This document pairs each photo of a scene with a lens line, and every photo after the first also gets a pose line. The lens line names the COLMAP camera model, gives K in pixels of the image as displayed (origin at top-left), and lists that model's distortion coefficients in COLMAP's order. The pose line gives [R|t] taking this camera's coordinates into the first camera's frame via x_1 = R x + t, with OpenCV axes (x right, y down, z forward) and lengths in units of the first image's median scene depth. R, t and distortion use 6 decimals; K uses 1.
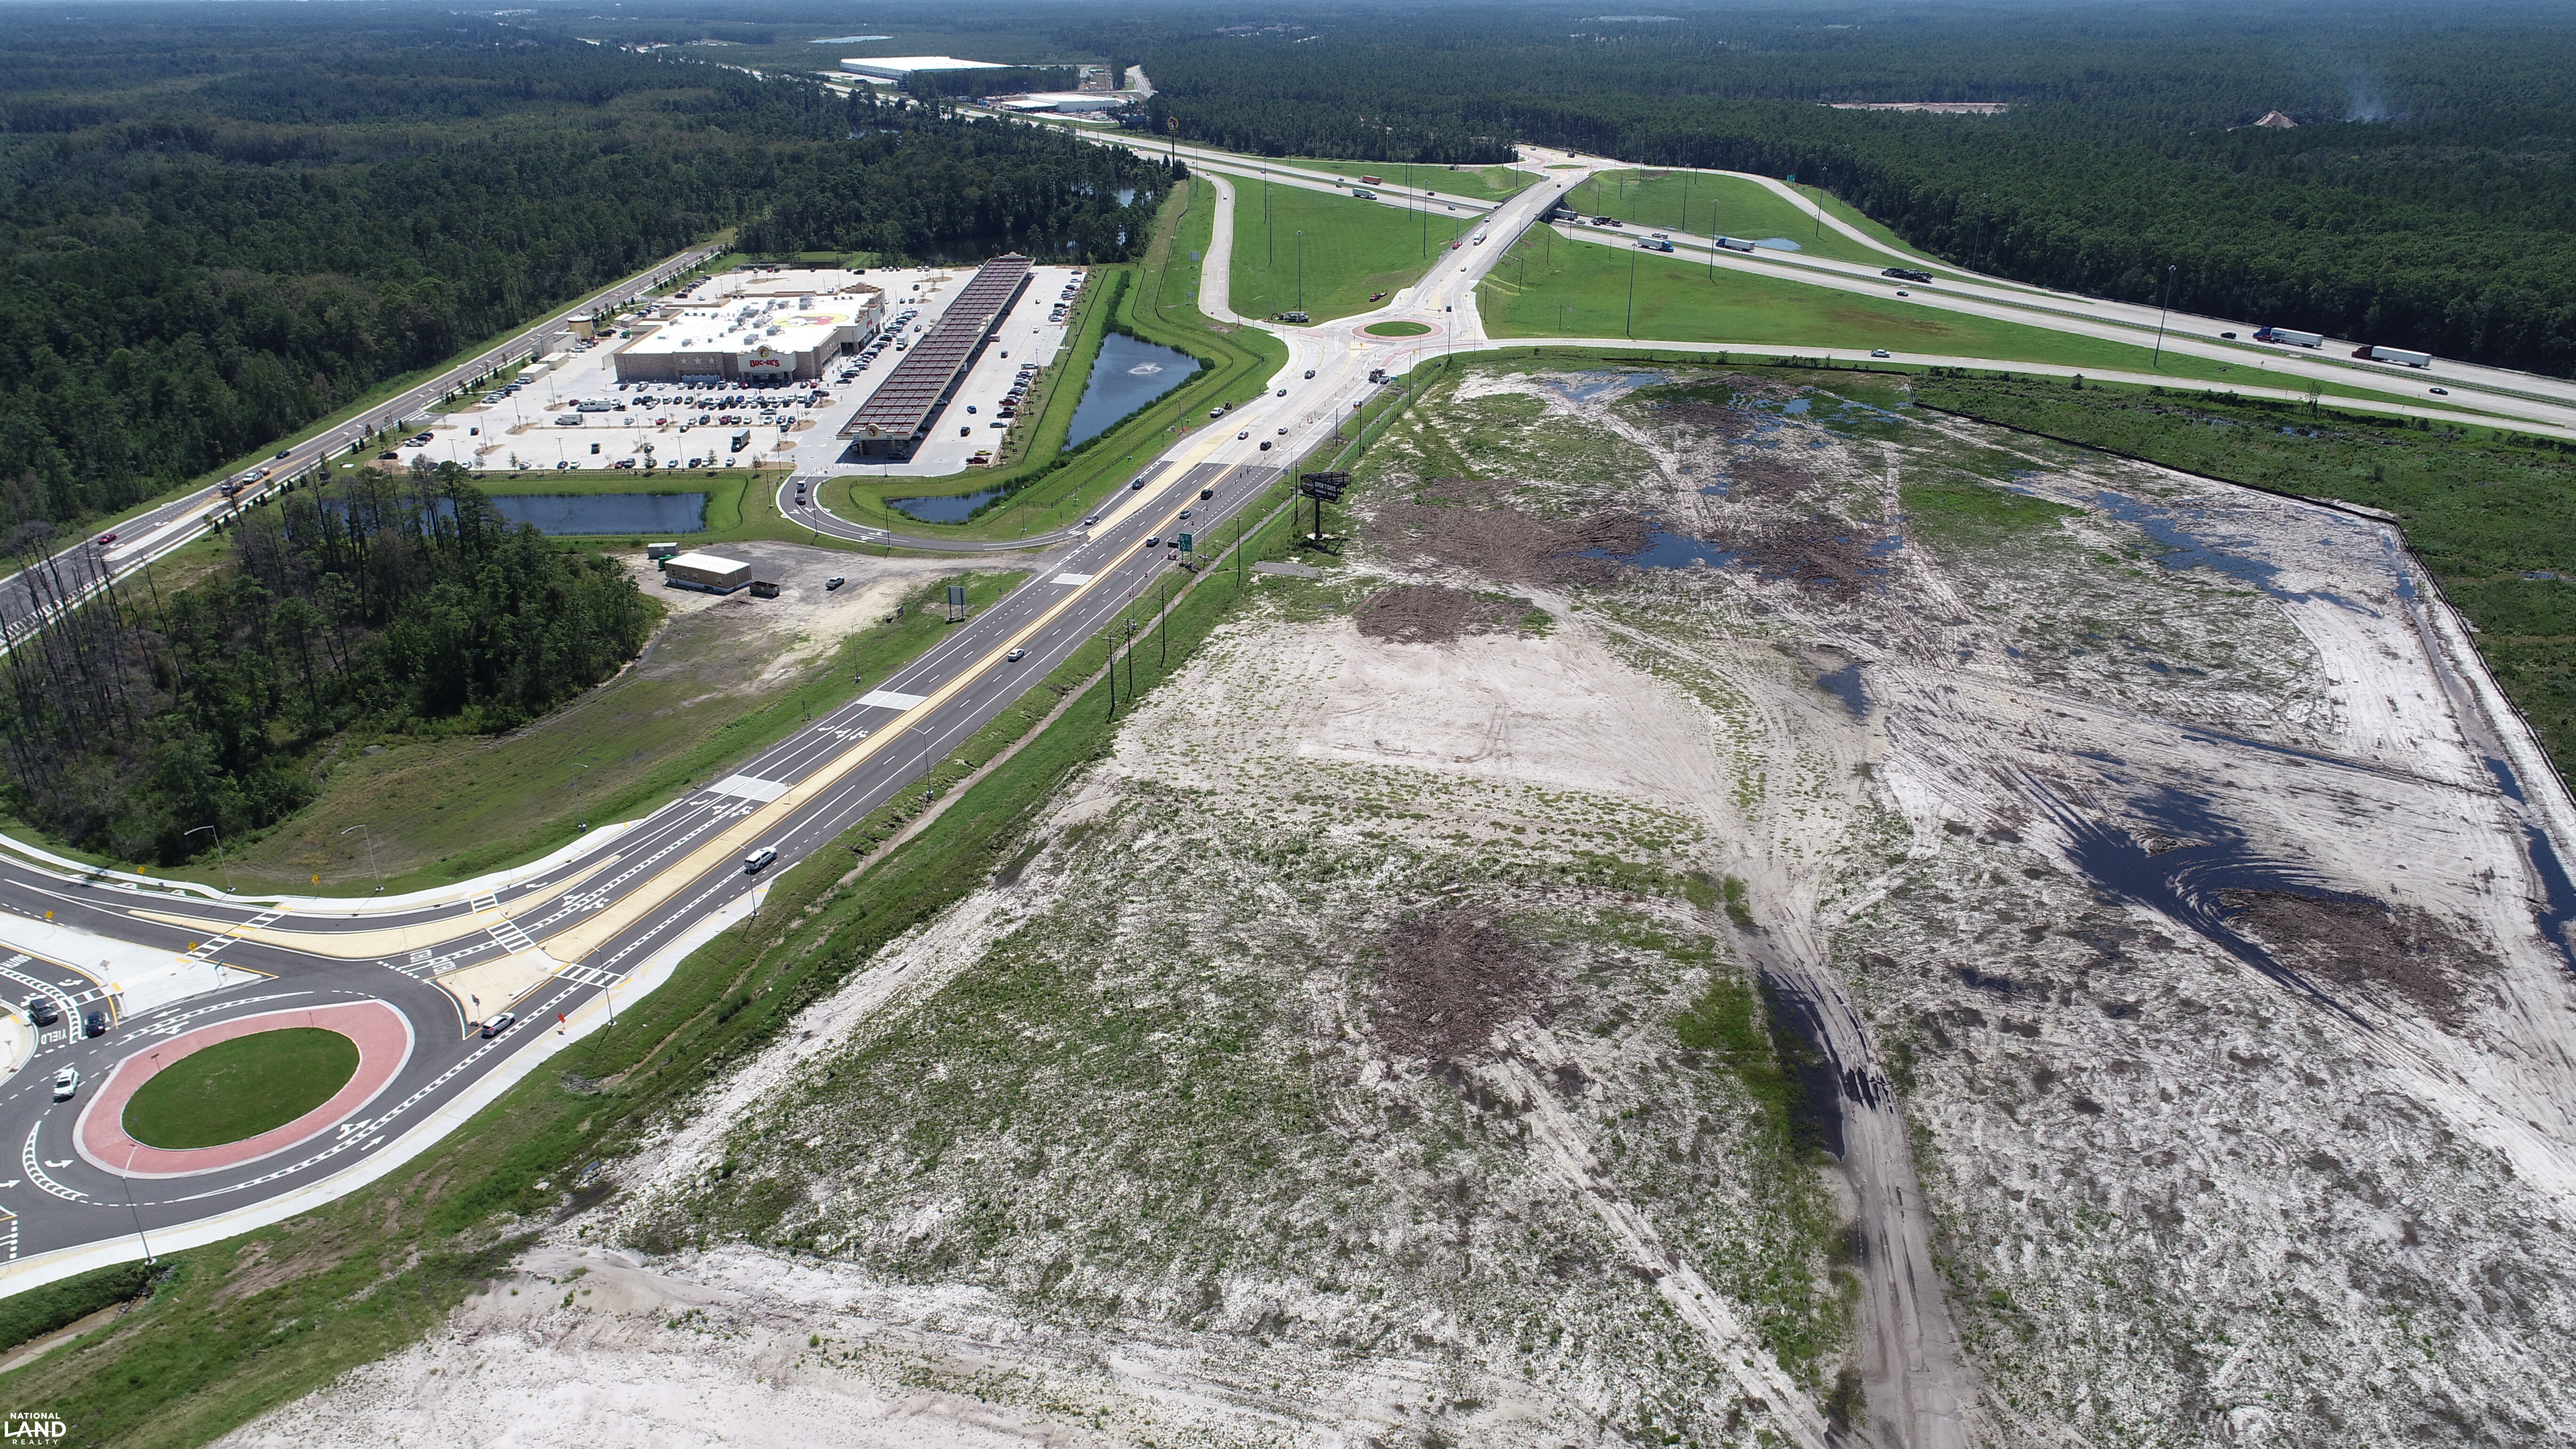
lens RADIAL K [[1734.3, 0, 1283.0], [0, 1734.3, 724.5], [0, 0, 1]] dist [0.000852, 0.002395]
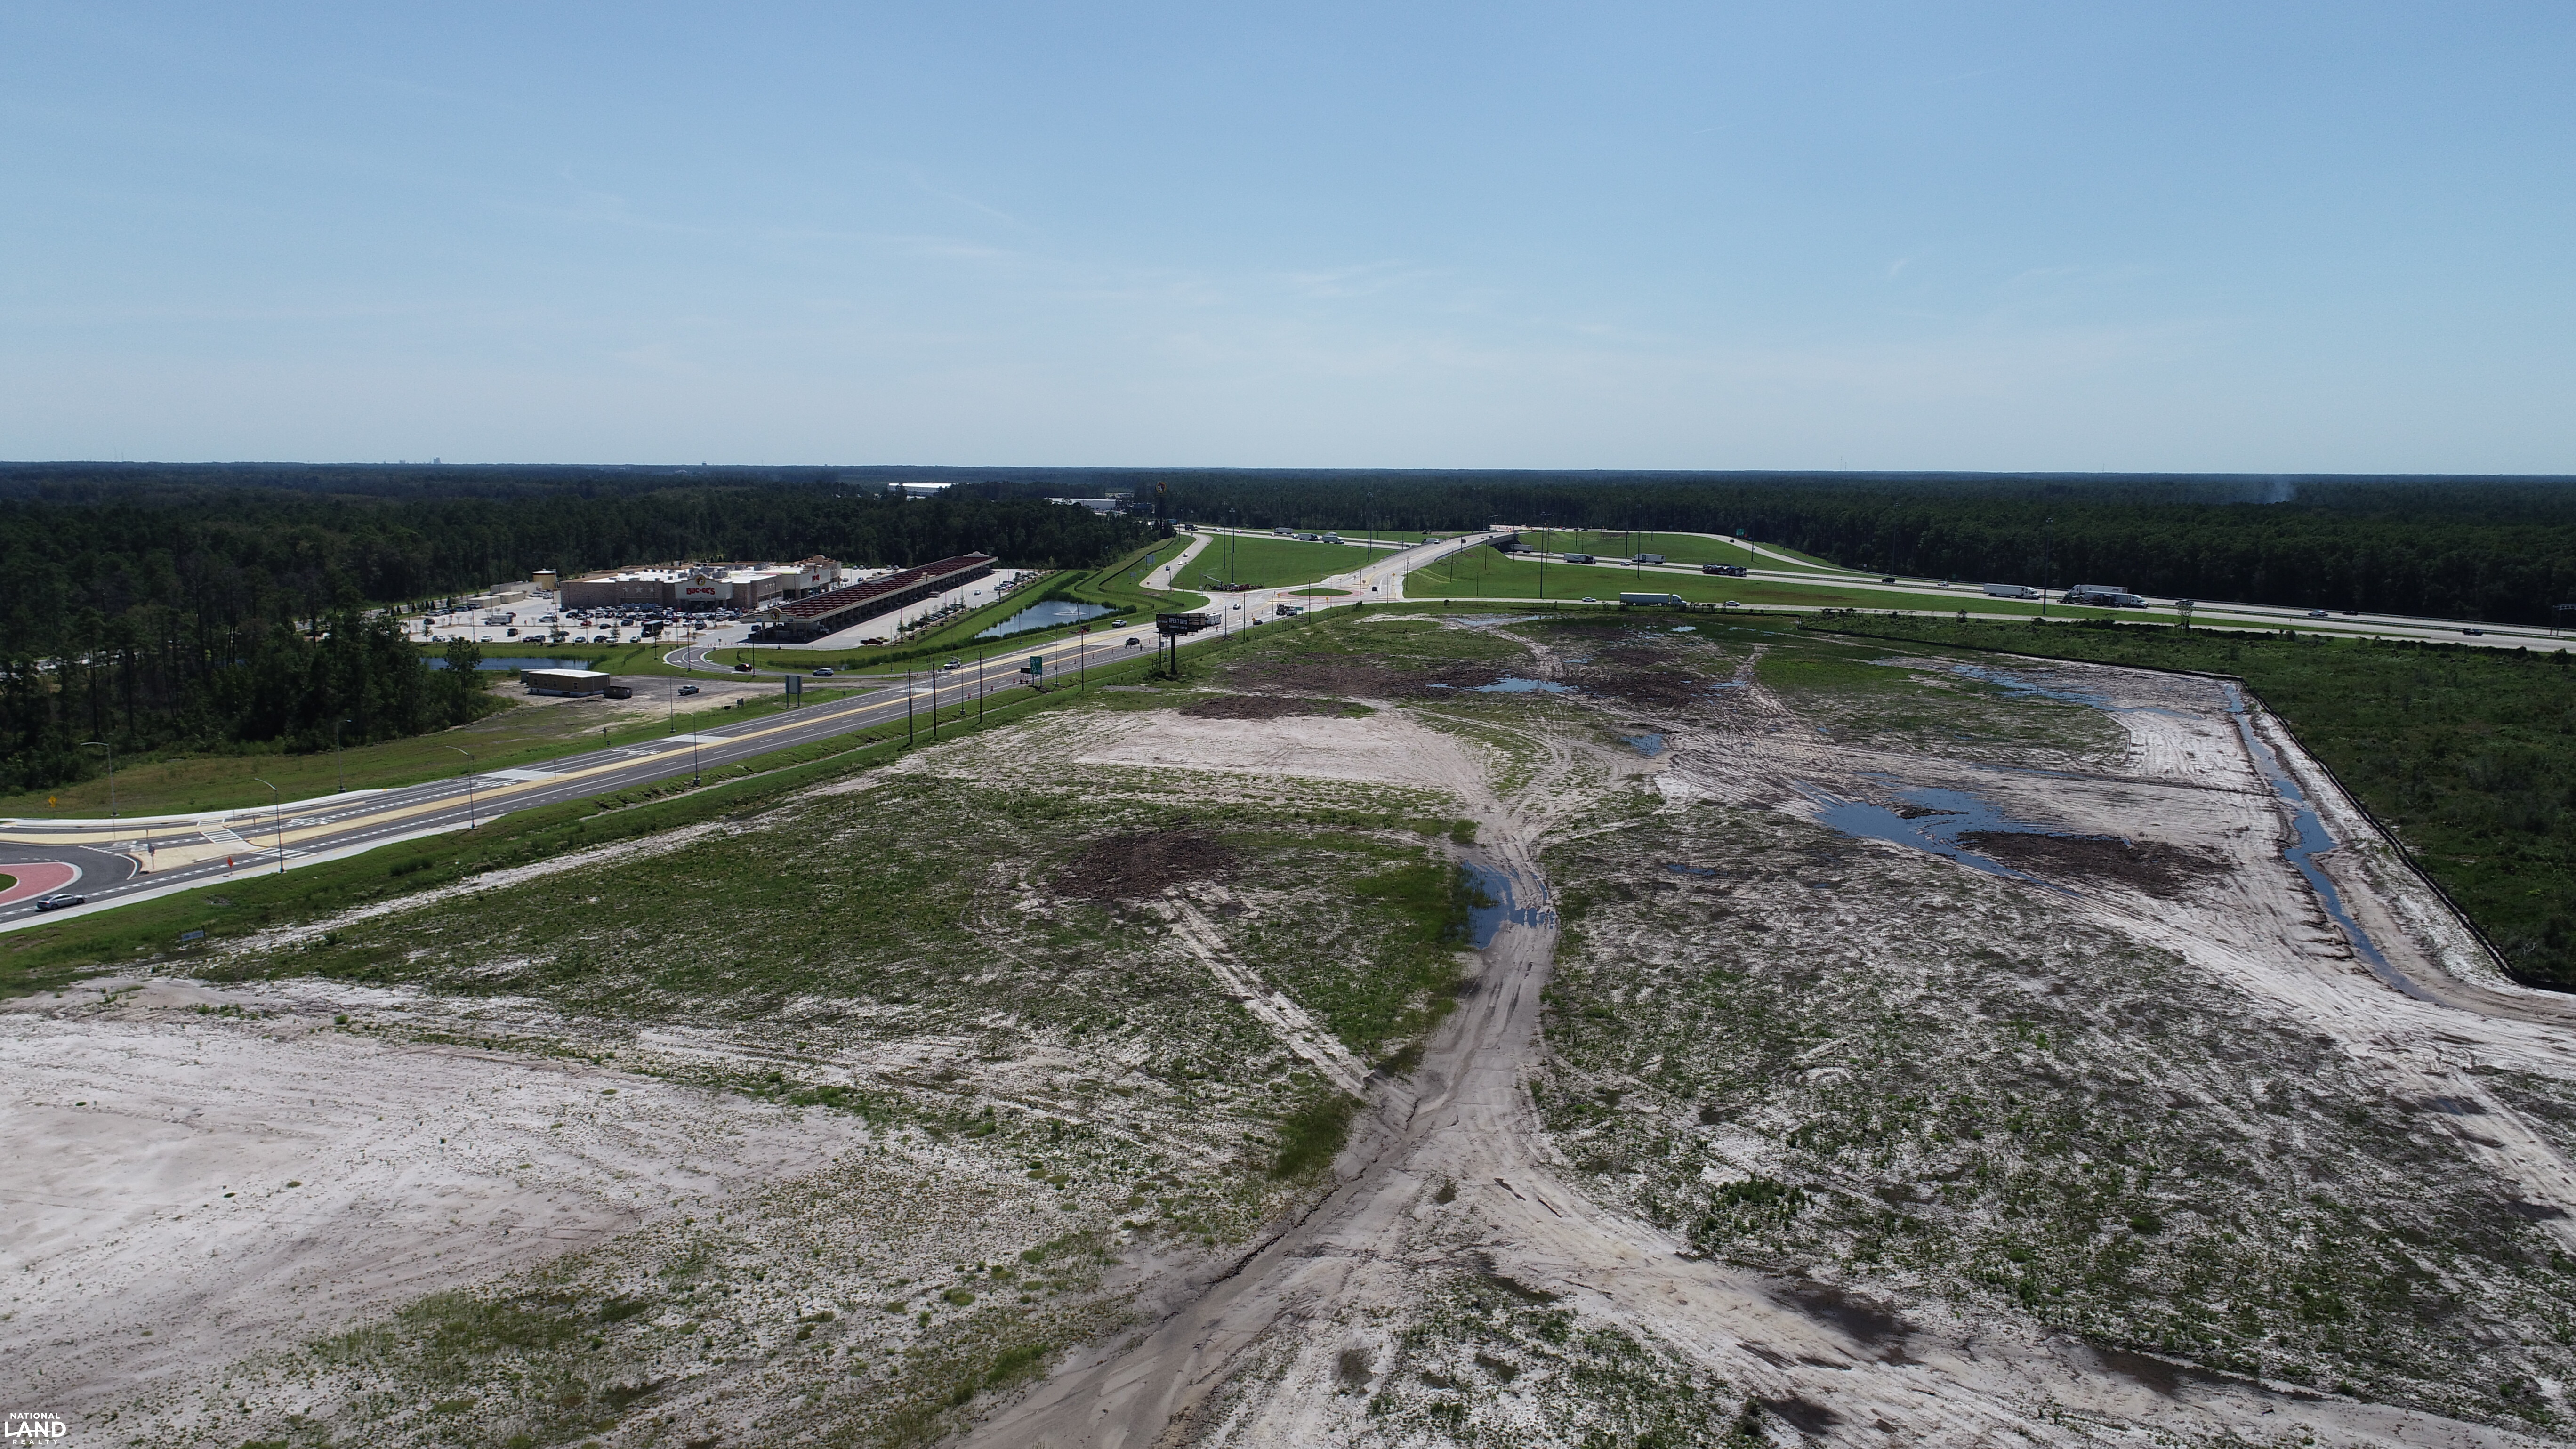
lens RADIAL K [[1732.7, 0, 1283.4], [0, 1732.7, 732.9], [0, 0, 1]] dist [0.003070, -0.003153]
pose [[0.999574, 0.014885, -0.025114, 0.176537], [-0.020673, 0.968305, -0.248915, 0.282308], [0.020613, 0.249328, 0.968200, 0.032993]]
